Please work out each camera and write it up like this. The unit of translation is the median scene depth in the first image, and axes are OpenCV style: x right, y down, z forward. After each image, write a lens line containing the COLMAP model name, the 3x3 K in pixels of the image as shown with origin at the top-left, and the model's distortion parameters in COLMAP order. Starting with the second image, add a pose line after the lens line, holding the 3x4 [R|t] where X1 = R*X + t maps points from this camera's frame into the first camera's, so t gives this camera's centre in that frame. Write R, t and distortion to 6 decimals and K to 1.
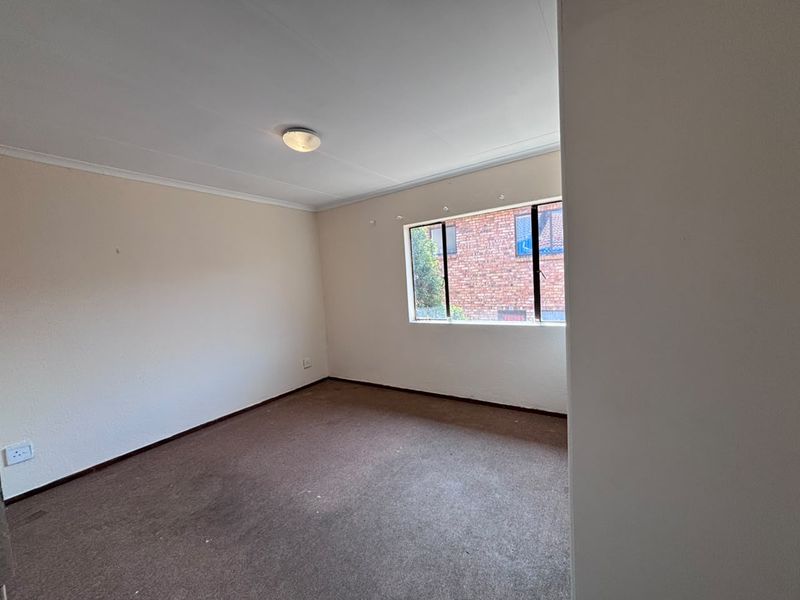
lens RADIAL K [[320.6, 0, 398.1], [0, 320.6, 300.3], [0, 0, 1]] dist [0.002114, 0.000393]
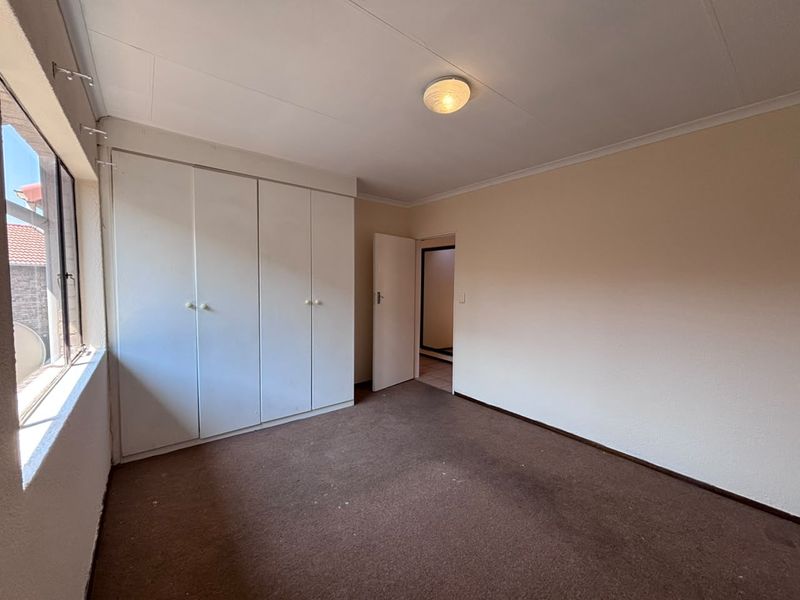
lens RADIAL K [[320.6, 0, 398.1], [0, 320.6, 300.3], [0, 0, 1]] dist [0.002114, 0.000393]
pose [[-0.948199, 0.030792, 0.316182, -0.459707], [0.065505, 0.992854, 0.099751, -0.096583], [-0.310851, 0.115295, -0.943440, 2.003132]]
